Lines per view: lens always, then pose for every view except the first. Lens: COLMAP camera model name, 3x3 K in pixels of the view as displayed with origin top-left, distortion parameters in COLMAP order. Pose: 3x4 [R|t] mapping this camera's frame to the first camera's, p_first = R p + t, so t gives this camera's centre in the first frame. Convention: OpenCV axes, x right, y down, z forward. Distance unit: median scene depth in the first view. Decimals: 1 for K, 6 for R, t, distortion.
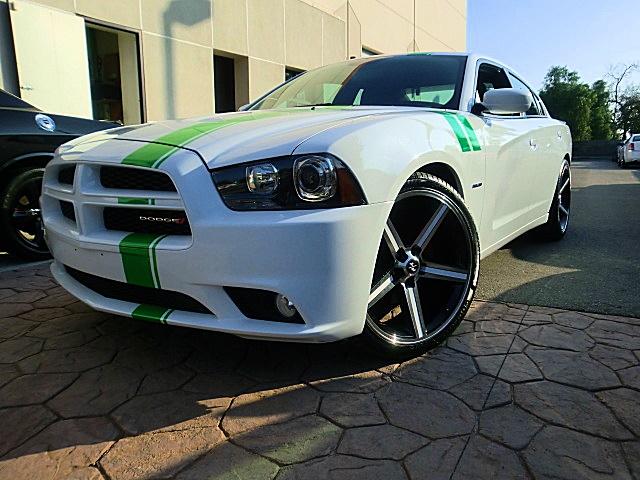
lens RADIAL K [[502.3, 0, 315.1], [0, 502.3, 234.2], [0, 0, 1]] dist [-0.118627, 0.140781]
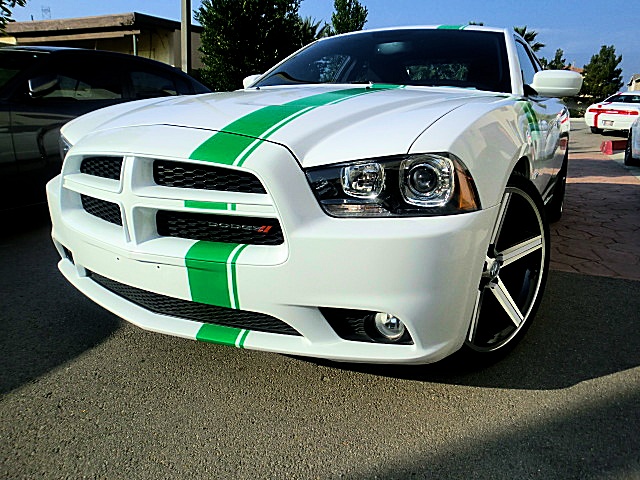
lens RADIAL K [[502.3, 0, 320.3], [0, 502.3, 237.8], [0, 0, 1]] dist [-0.118627, 0.140781]
pose [[0.993945, -0.008249, 0.109567, -0.260927], [0.000243, 0.997341, 0.072877, -0.070499], [-0.109877, -0.072409, 0.991304, 0.150856]]
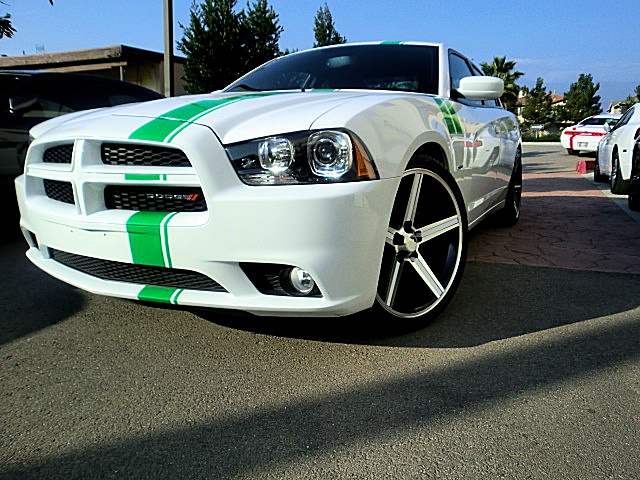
lens RADIAL K [[502.3, 0, 316.3], [0, 502.3, 237.1], [0, 0, 1]] dist [-0.118627, 0.140781]
pose [[0.992772, -0.017232, 0.118772, -0.141435], [0.015866, 0.999797, 0.012435, 0.042292], [-0.118962, -0.010461, 0.992844, -0.004149]]
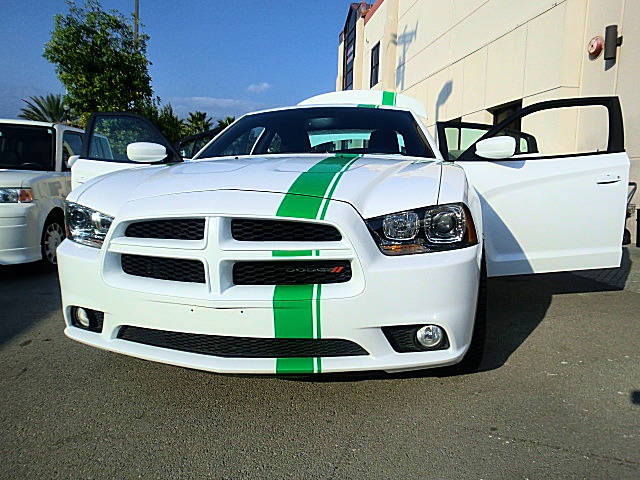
lens RADIAL K [[502.3, 0, 323.3], [0, 502.3, 239.0], [0, 0, 1]] dist [-0.118627, 0.140781]
pose [[0.908125, -0.055907, 0.414949, -0.702913], [0.079422, 0.996053, -0.039618, -0.048744], [-0.411096, 0.068934, 0.908982, 0.055545]]
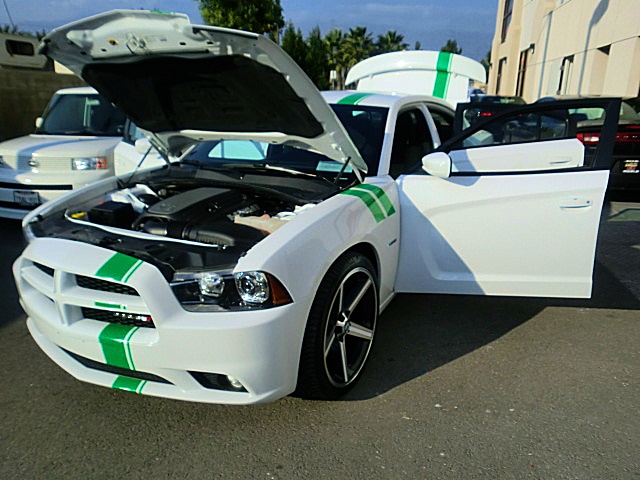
lens RADIAL K [[502.3, 0, 316.7], [0, 502.3, 242.4], [0, 0, 1]] dist [-0.118627, 0.140781]
pose [[0.995326, -0.037251, 0.089103, 0.051670], [0.026977, 0.993133, 0.113841, -0.340885], [-0.092732, -0.110905, 0.989495, -0.256071]]
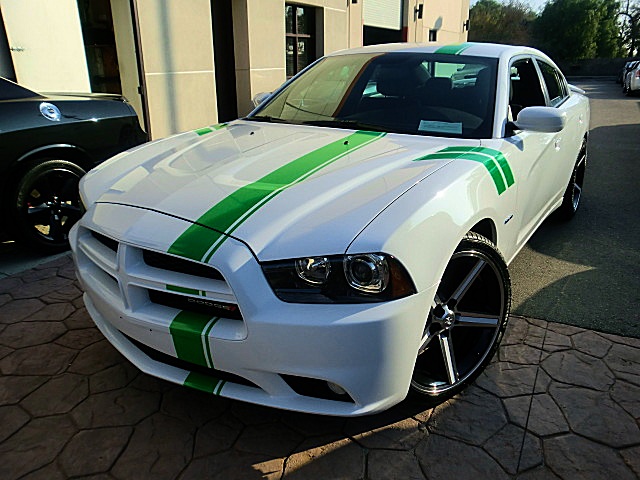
lens RADIAL K [[502.3, 0, 318.3], [0, 502.3, 239.5], [0, 0, 1]] dist [-0.118627, 0.140781]
pose [[0.999821, -0.010113, 0.015967, -0.104918], [0.007328, 0.986143, 0.165733, -0.320124], [-0.017422, -0.165586, 0.986041, 0.020460]]
